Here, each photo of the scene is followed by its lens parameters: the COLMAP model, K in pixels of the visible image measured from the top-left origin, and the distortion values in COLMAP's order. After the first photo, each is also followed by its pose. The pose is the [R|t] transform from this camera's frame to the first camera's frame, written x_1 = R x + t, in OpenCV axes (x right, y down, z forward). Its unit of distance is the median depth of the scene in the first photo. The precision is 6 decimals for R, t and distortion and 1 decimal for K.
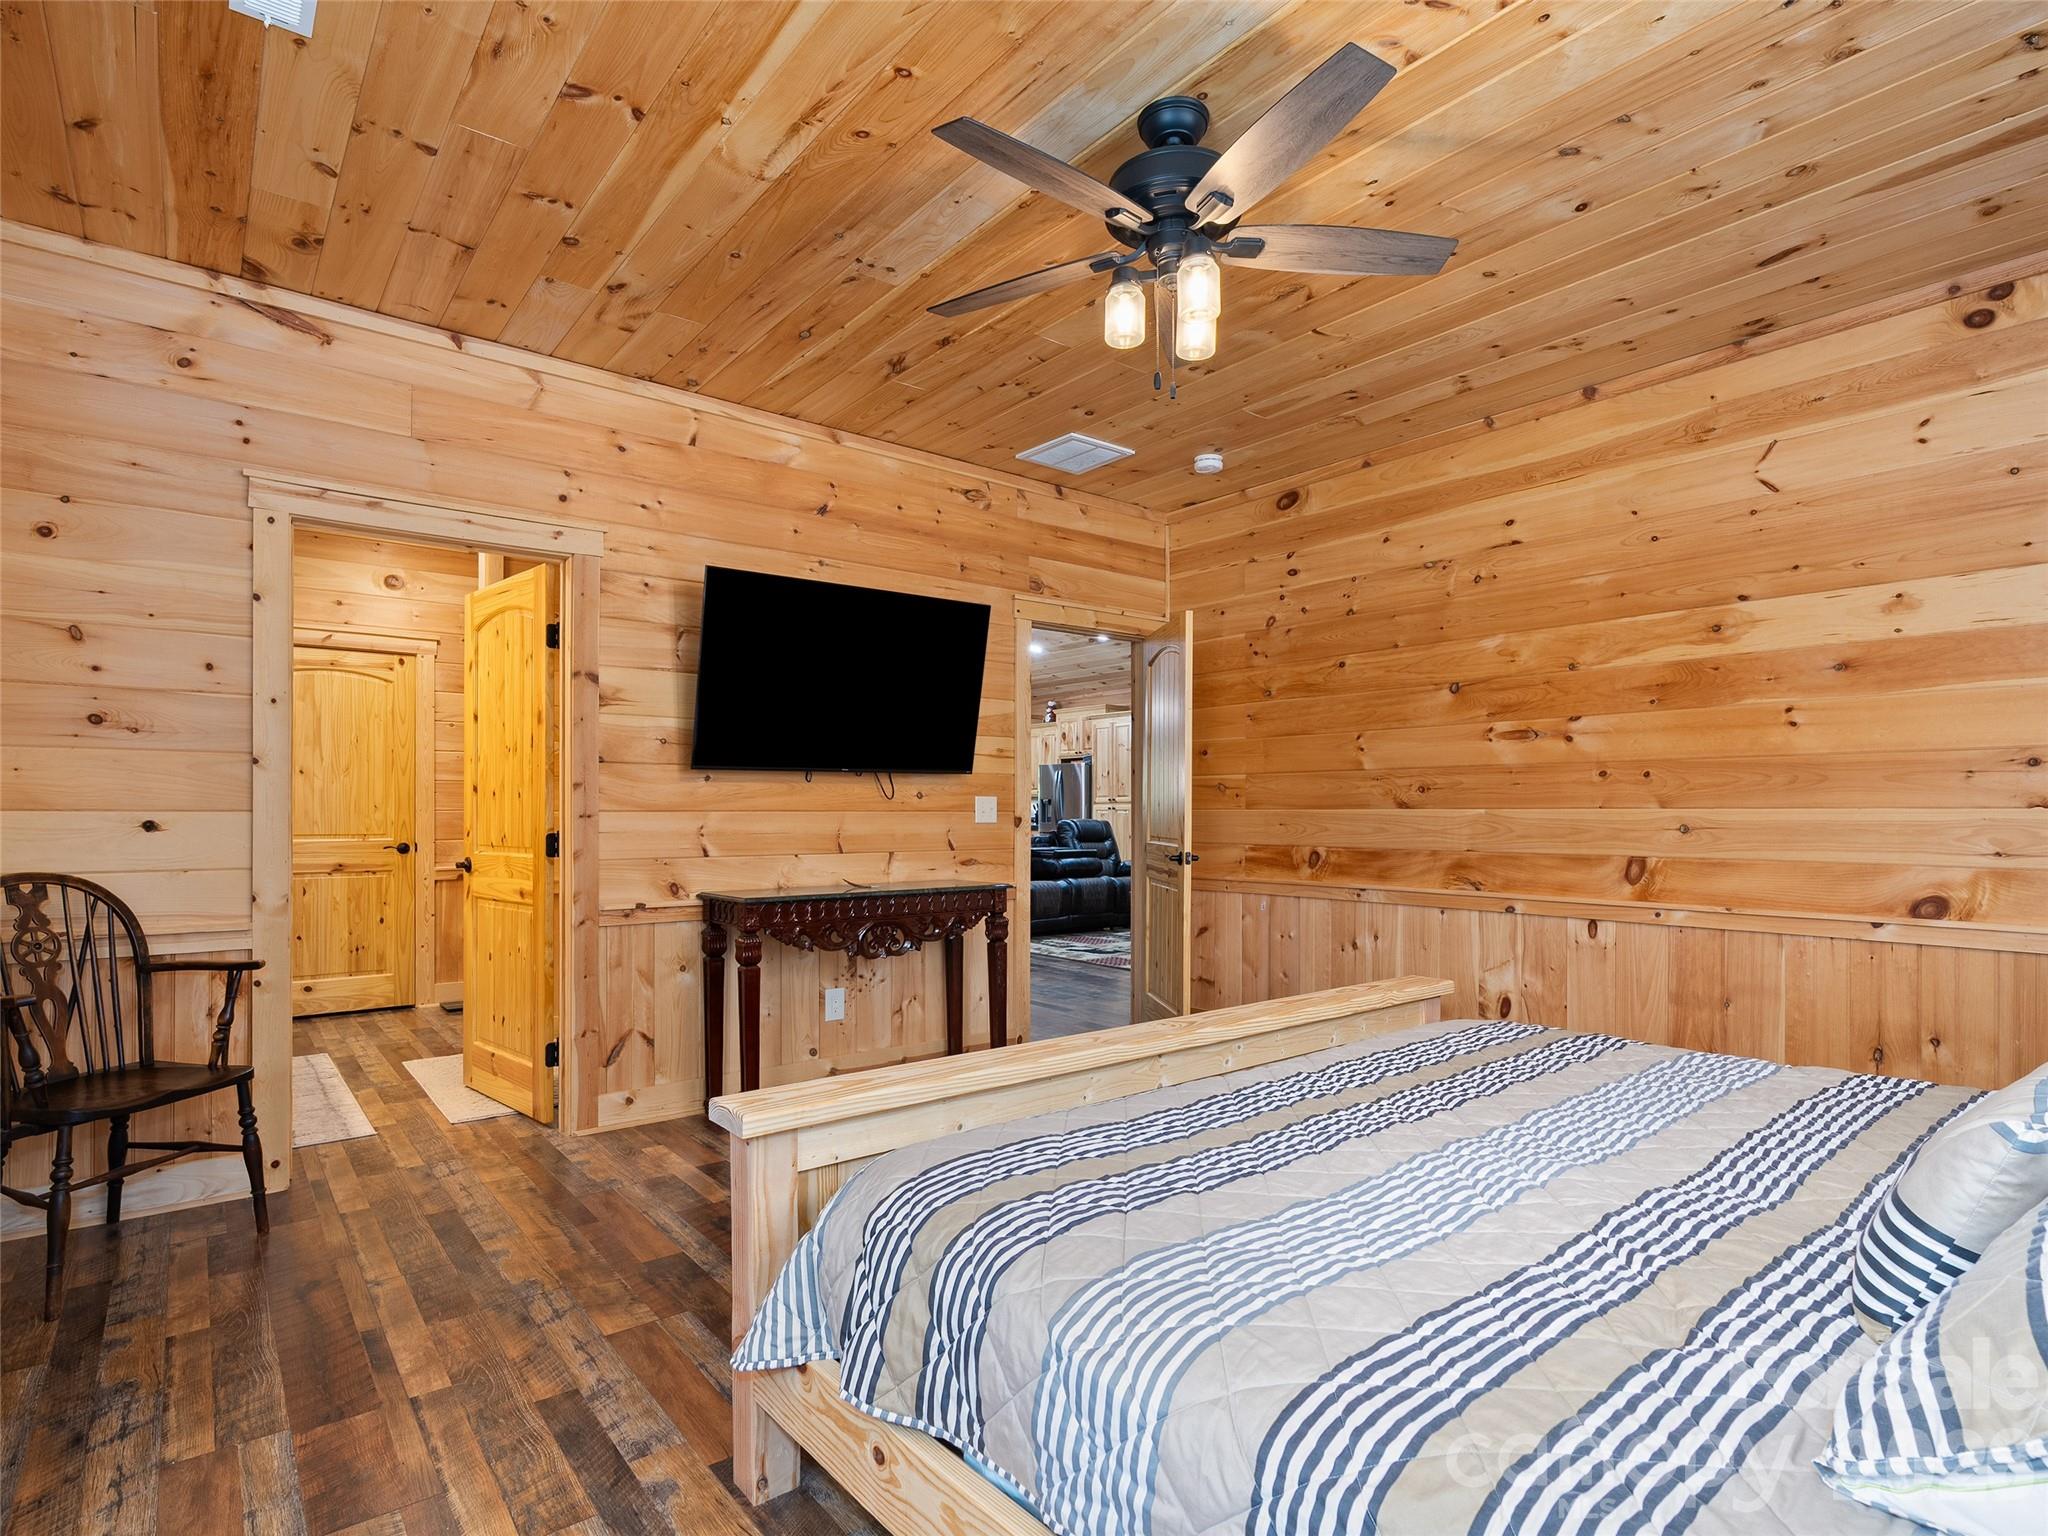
lens RADIAL K [[1047.5, 0, 1011.1], [0, 1047.5, 810.4], [0, 0, 1]] dist [-0.007950, 0.001327]
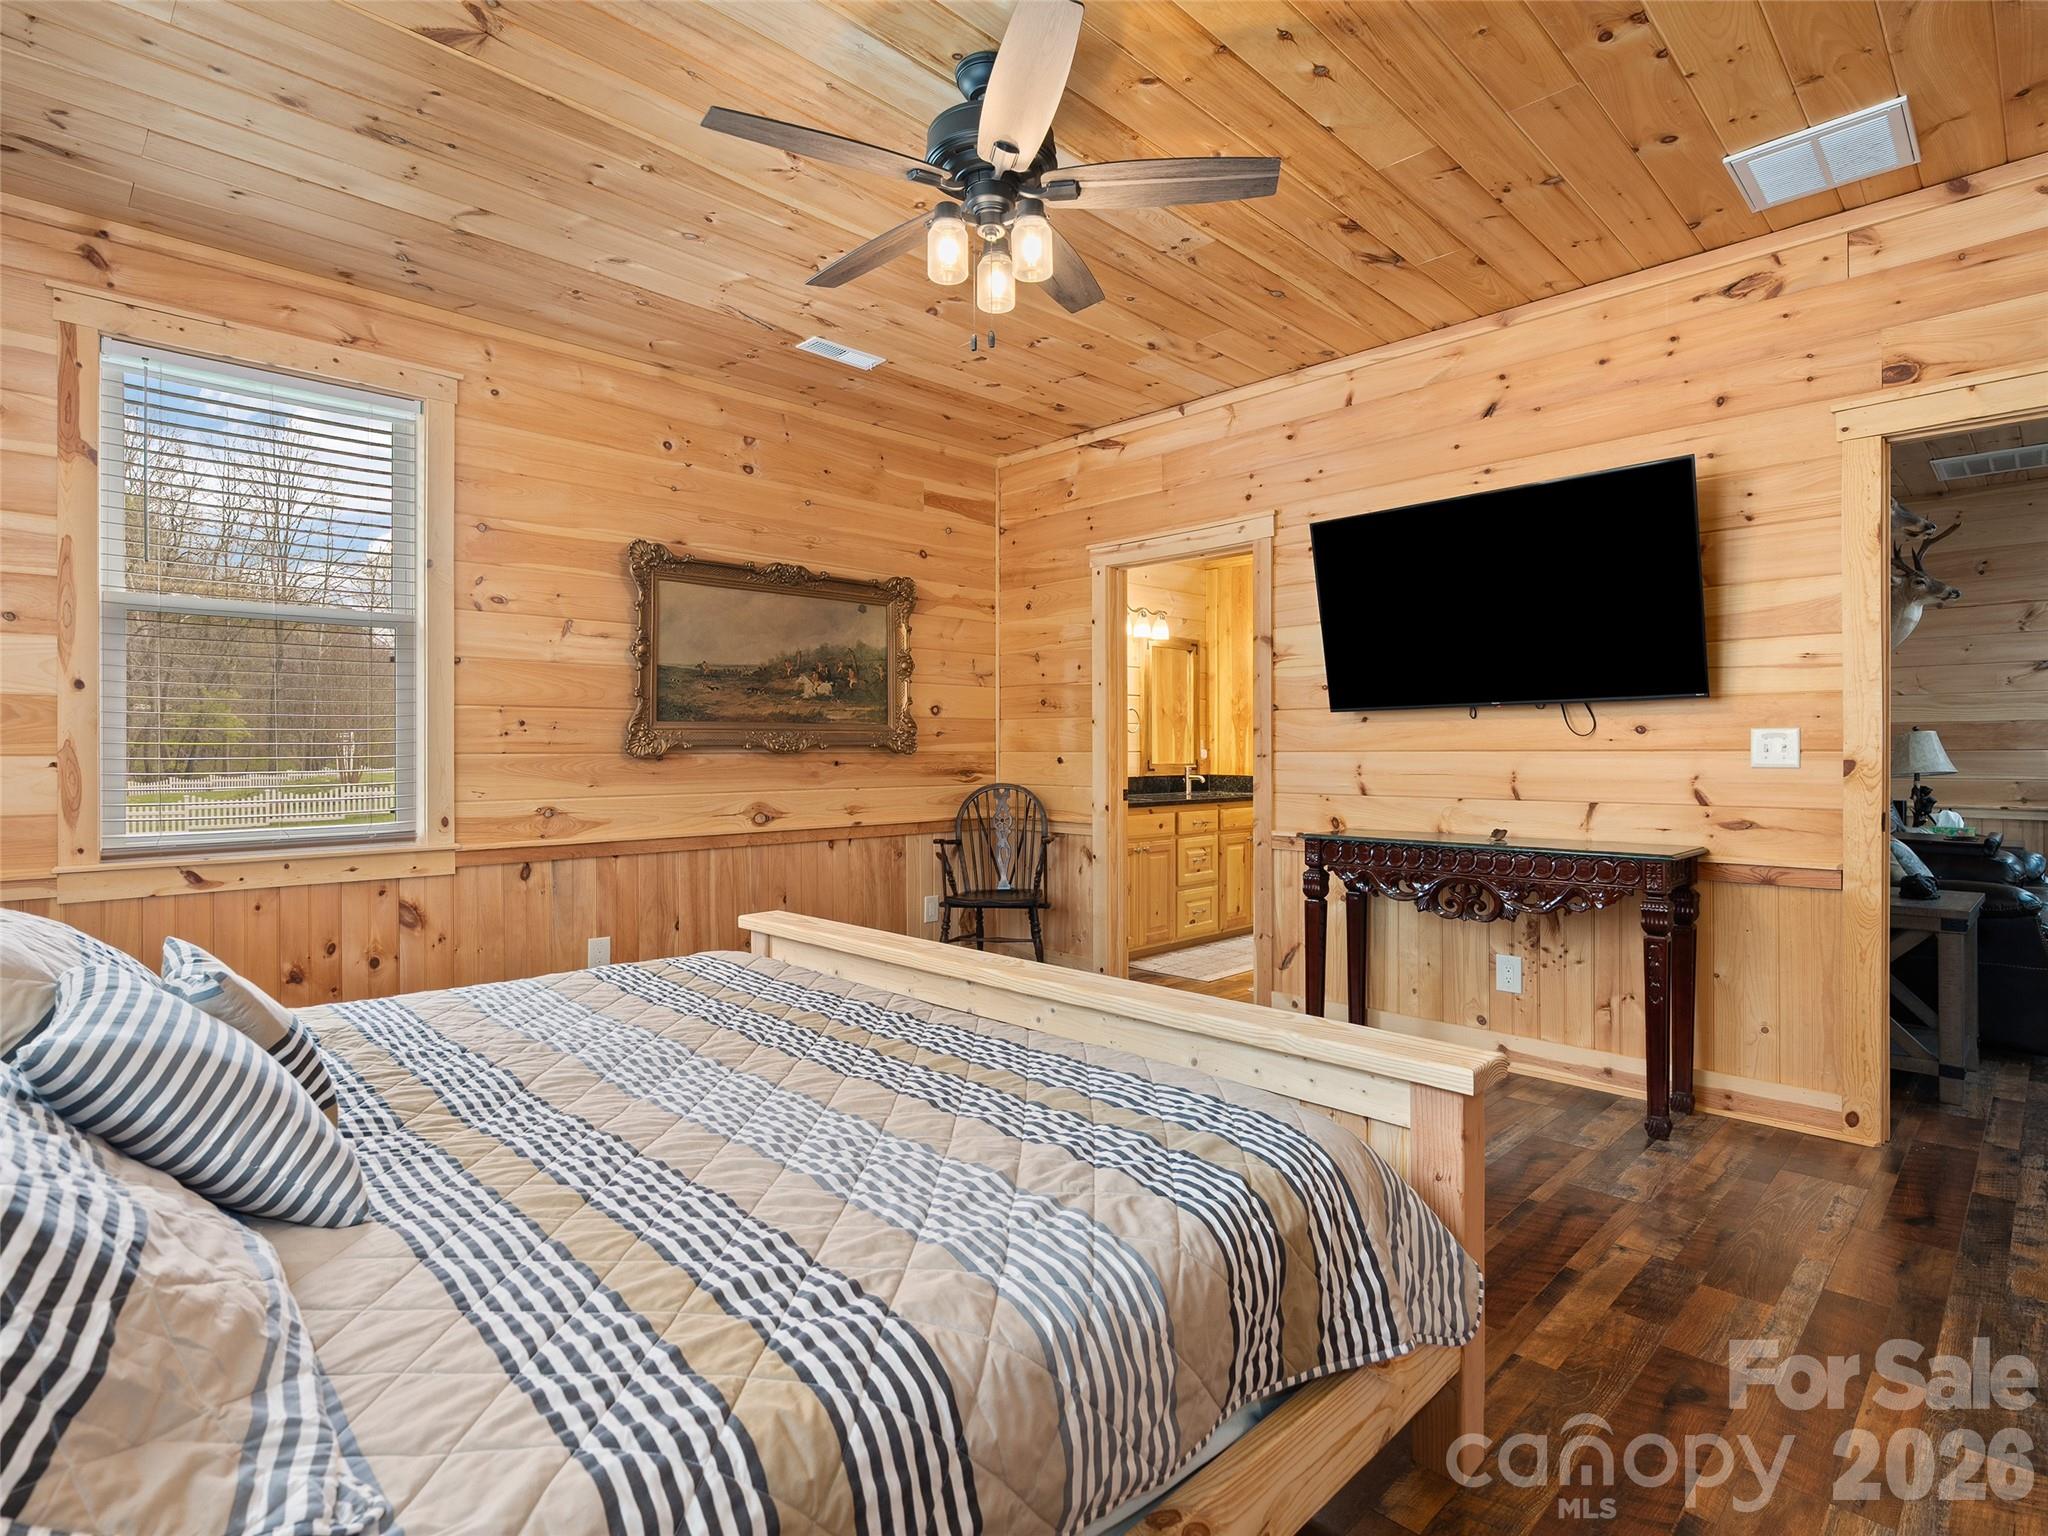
lens RADIAL K [[1047.5, 0, 1023.1], [0, 1047.5, 753.5], [0, 0, 1]] dist [-0.007950, 0.001327]
pose [[0.113006, -0.003511, -0.993588, 0.699618], [-0.000925, 0.999993, -0.003639, 0.007210], [0.993594, 0.001330, 0.113002, 0.545366]]
